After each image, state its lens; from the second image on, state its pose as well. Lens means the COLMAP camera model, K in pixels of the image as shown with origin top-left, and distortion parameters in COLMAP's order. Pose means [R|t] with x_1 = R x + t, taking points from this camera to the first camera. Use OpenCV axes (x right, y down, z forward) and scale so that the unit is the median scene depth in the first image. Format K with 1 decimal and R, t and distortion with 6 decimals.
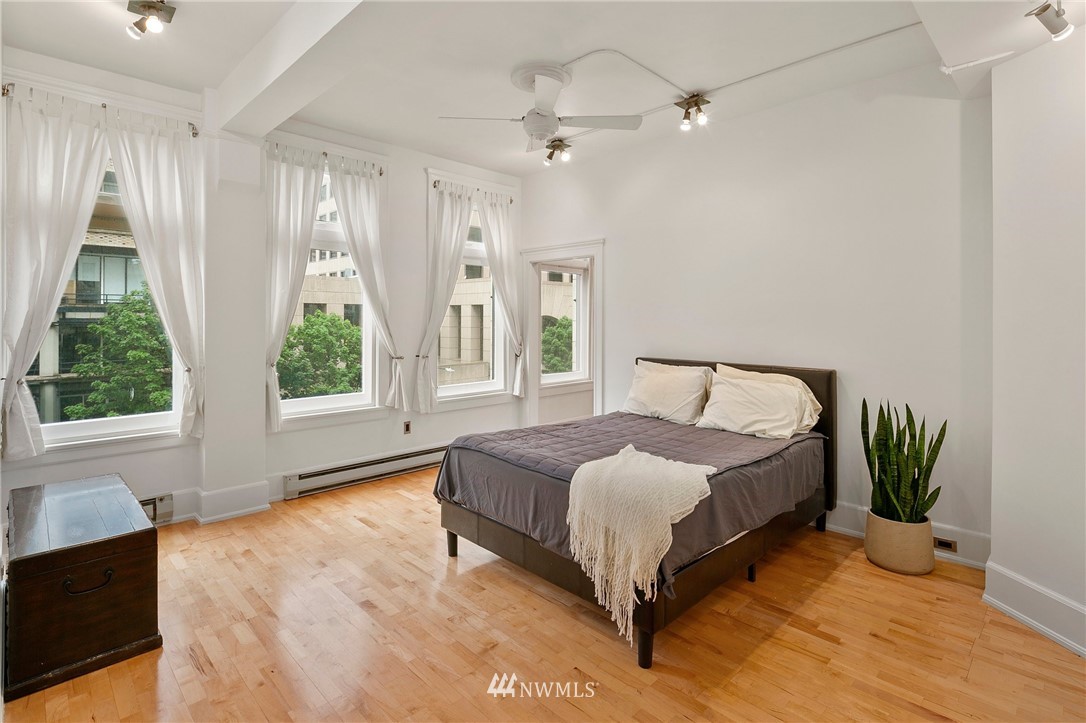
lens RADIAL K [[524.0, 0, 548.5], [0, 524.0, 357.3], [0, 0, 1]] dist [0.001357, -0.000236]
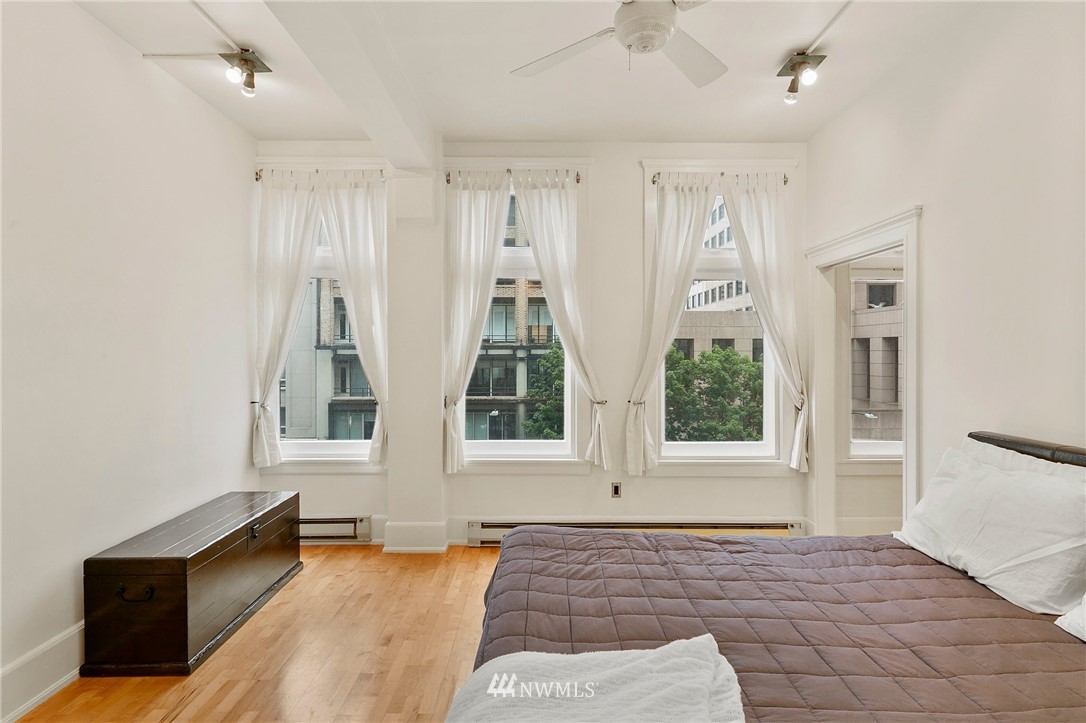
lens RADIAL K [[532.3, 0, 541.6], [0, 532.3, 376.8], [0, 0, 1]] dist [0.000222, 0.000011]
pose [[0.712627, 0.027564, -0.701002, 0.219192], [-0.048943, 0.998747, -0.010483, -0.025168], [0.699834, 0.041780, 0.713082, 0.340559]]
